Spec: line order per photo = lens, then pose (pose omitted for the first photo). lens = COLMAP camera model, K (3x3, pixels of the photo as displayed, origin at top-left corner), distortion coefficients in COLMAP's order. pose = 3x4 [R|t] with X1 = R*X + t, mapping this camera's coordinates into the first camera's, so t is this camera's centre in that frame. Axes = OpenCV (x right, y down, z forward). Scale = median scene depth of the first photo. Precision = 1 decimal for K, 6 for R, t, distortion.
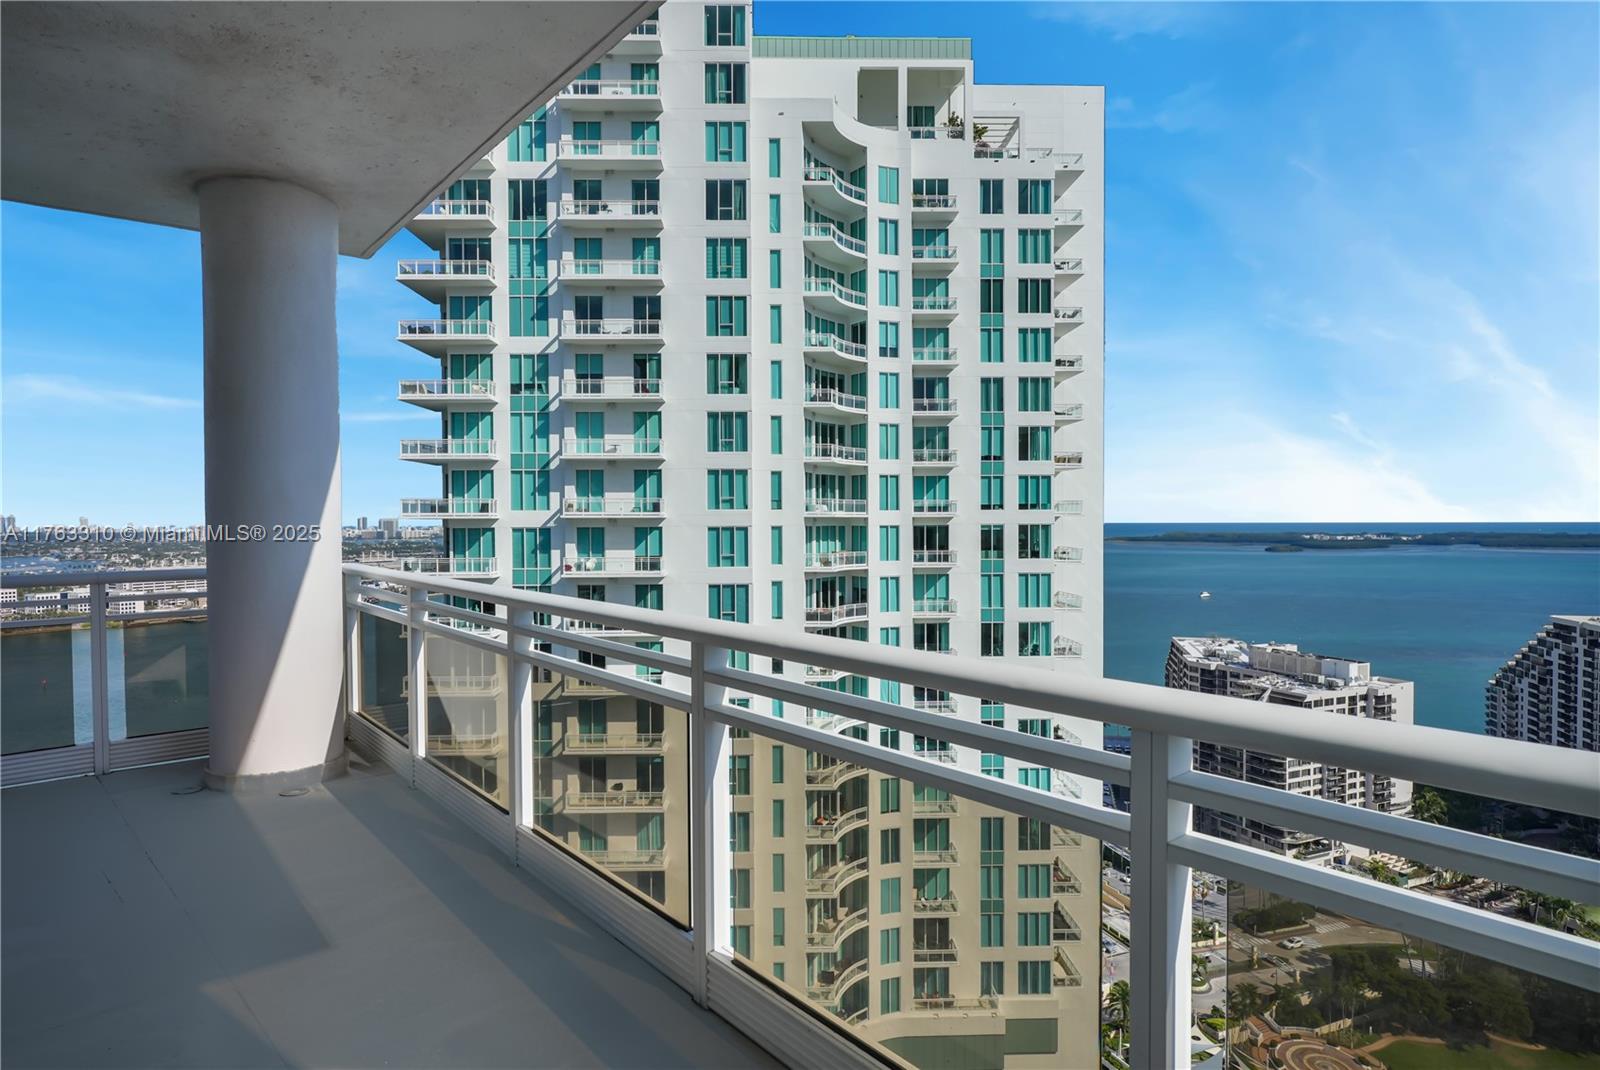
lens RADIAL K [[889.4, 0, 791.2], [0, 889.4, 531.0], [0, 0, 1]] dist [0.003370, 0.000855]
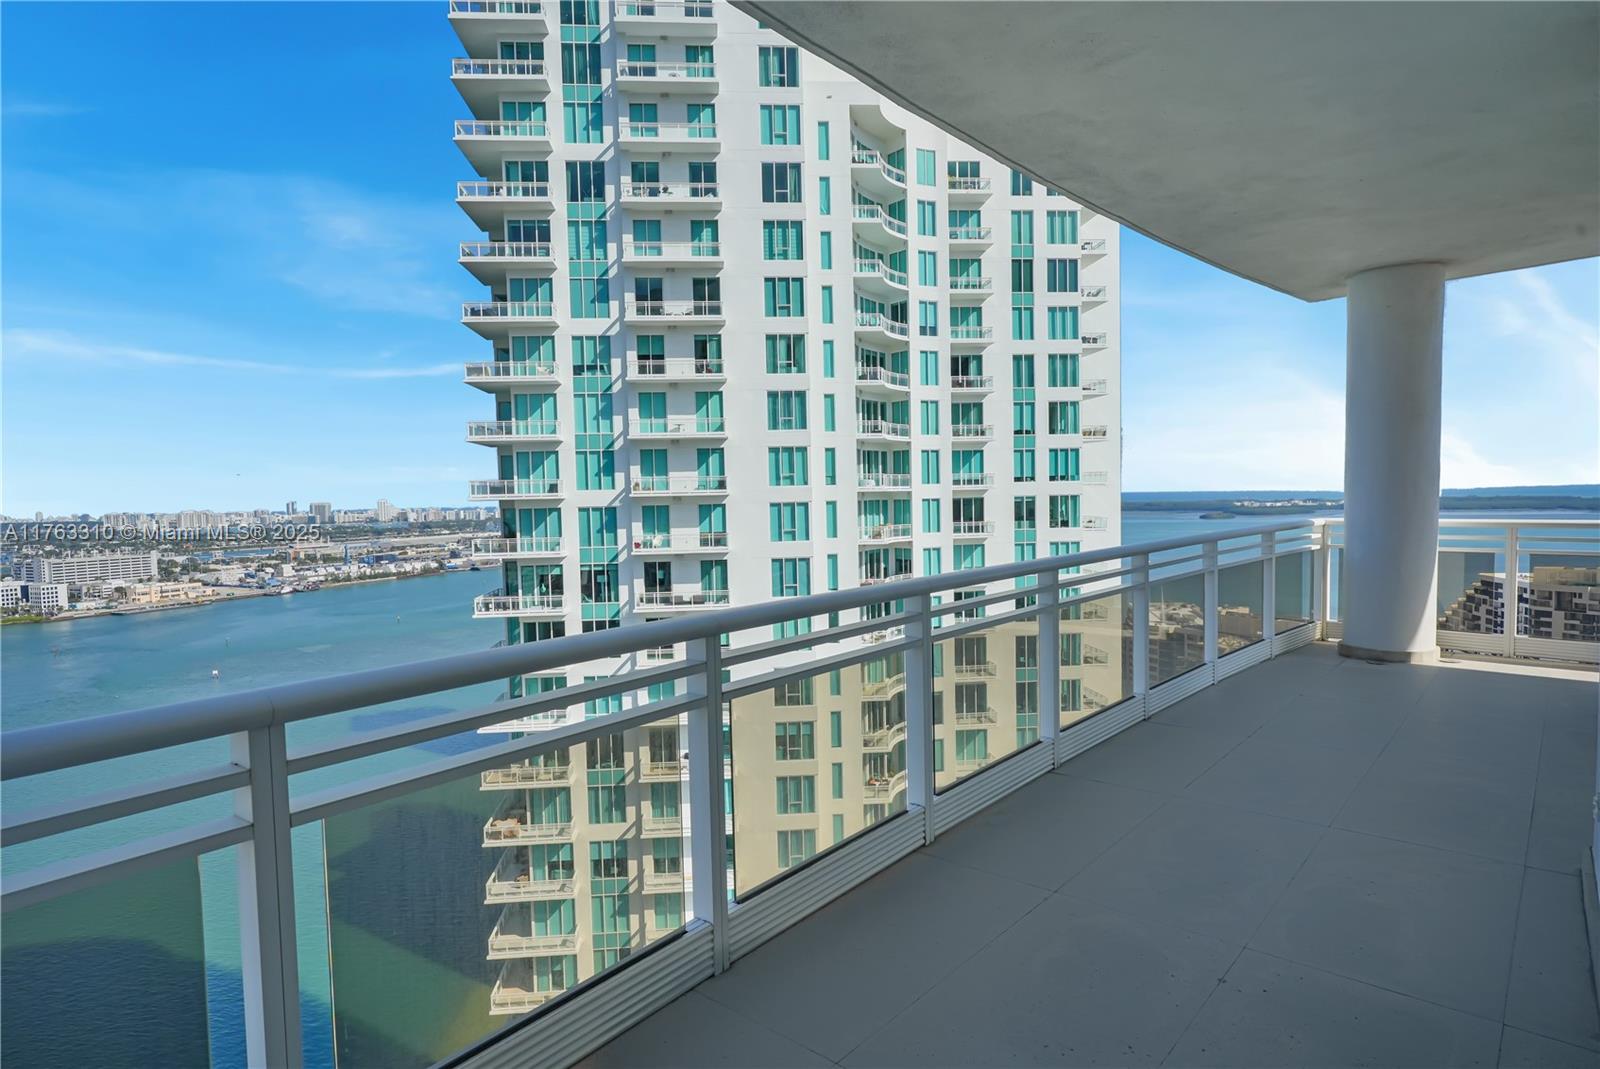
lens RADIAL K [[892.0, 0, 788.4], [0, 892.0, 533.8], [0, 0, 1]] dist [0.006556, 0.001169]
pose [[0.997772, -0.020801, 0.063388, -0.132365], [0.018919, 0.999367, 0.030142, 0.000264], [-0.063975, -0.028876, 0.997534, -0.034039]]
